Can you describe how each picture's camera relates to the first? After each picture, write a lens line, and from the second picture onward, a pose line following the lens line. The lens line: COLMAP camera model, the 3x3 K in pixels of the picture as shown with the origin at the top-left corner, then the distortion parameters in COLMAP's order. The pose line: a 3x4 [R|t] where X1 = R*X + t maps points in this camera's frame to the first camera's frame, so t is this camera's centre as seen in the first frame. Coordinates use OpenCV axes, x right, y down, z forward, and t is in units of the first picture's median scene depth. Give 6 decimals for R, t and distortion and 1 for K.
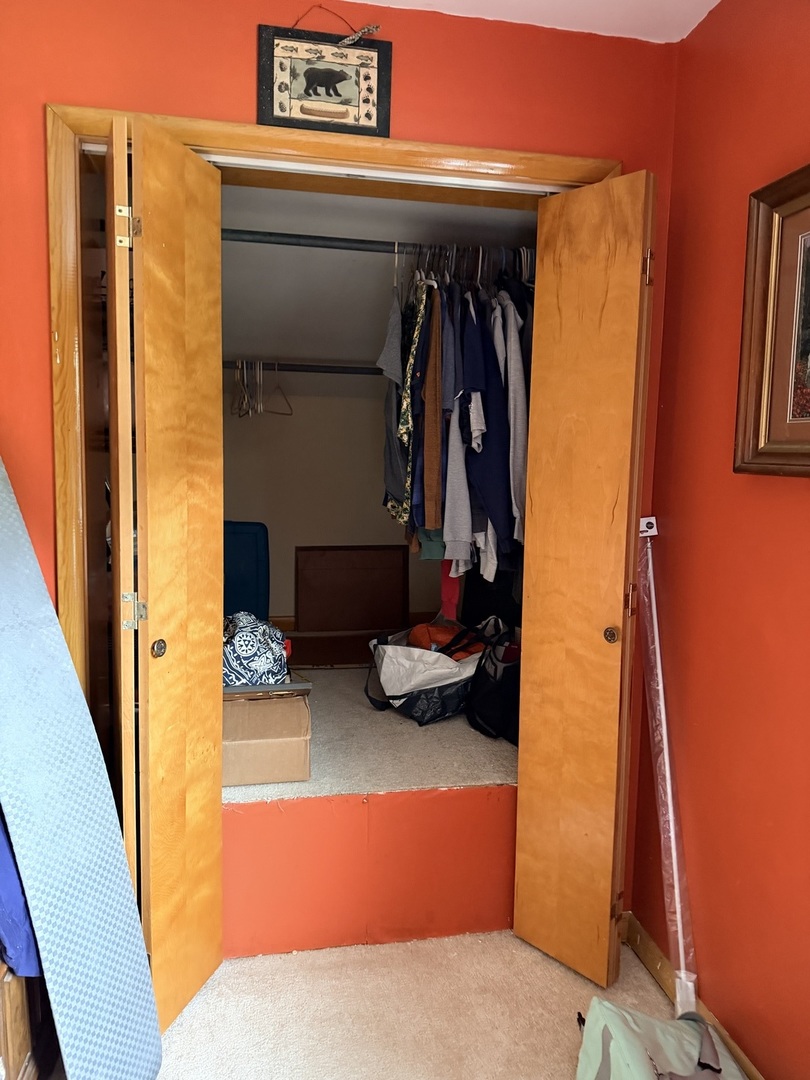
lens RADIAL K [[762.5, 0, 405.0], [0, 762.5, 540.0], [0, 0, 1]] dist [0.081608, -0.107709]
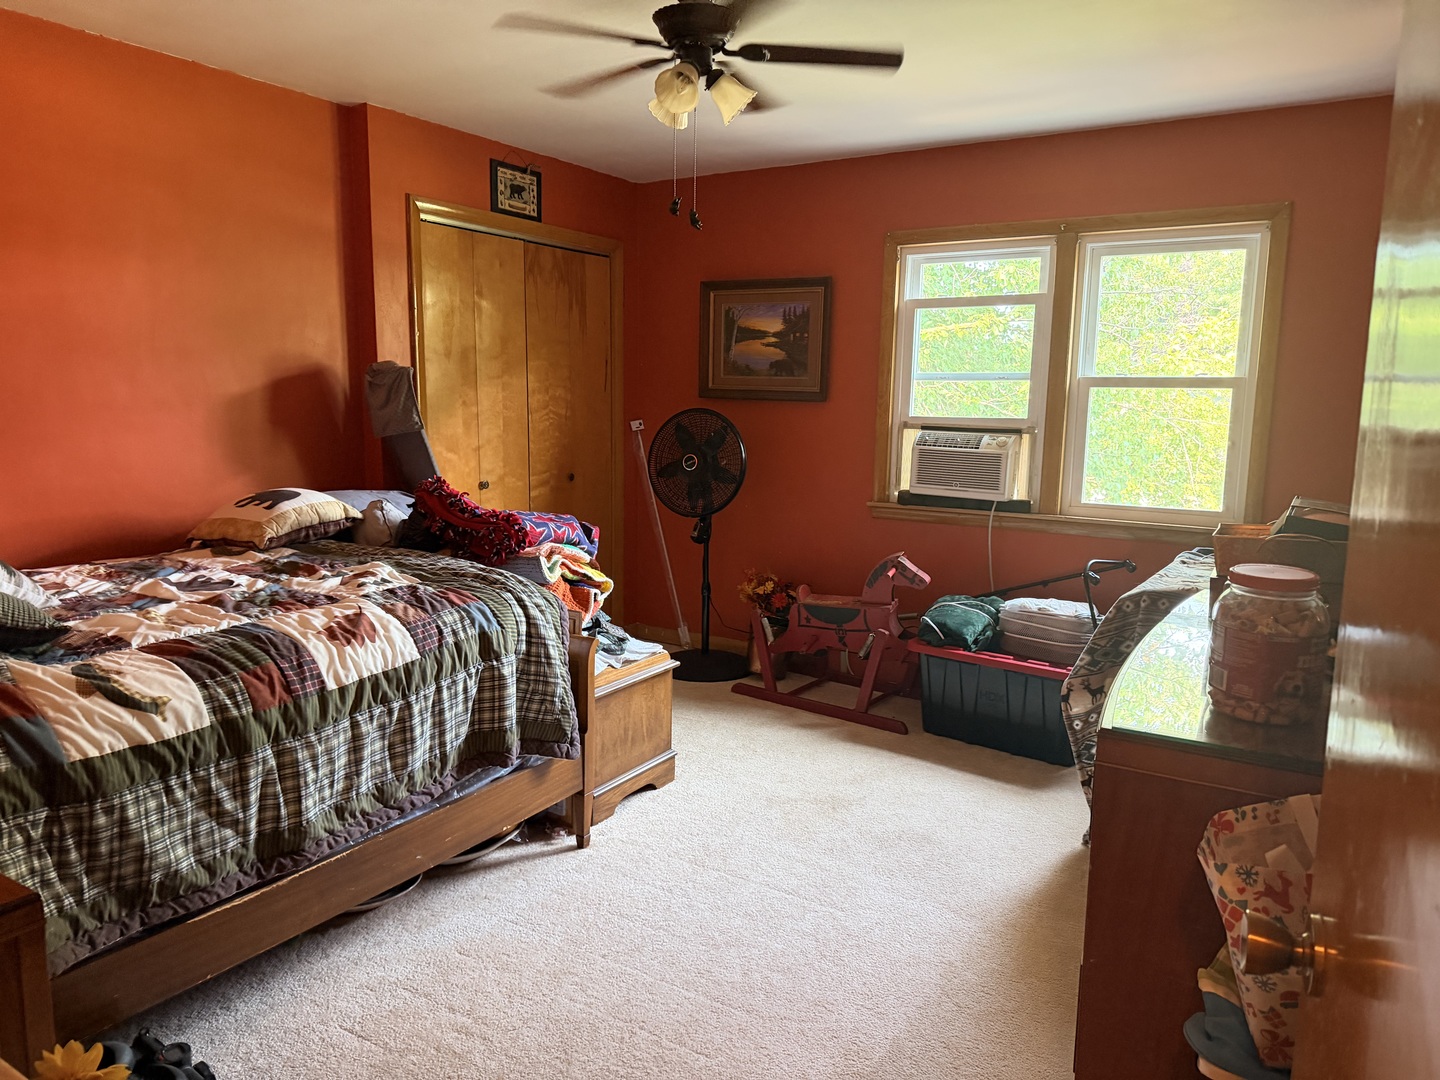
lens RADIAL K [[1016.7, 0, 720.0], [0, 1016.7, 540.0], [0, 0, 1]] dist [0.081608, -0.107709]
pose [[0.683929, -0.117178, 0.720076, -1.665129], [0.073267, 0.993059, 0.092011, 0.055159], [-0.725860, -0.010172, 0.687767, -1.081723]]
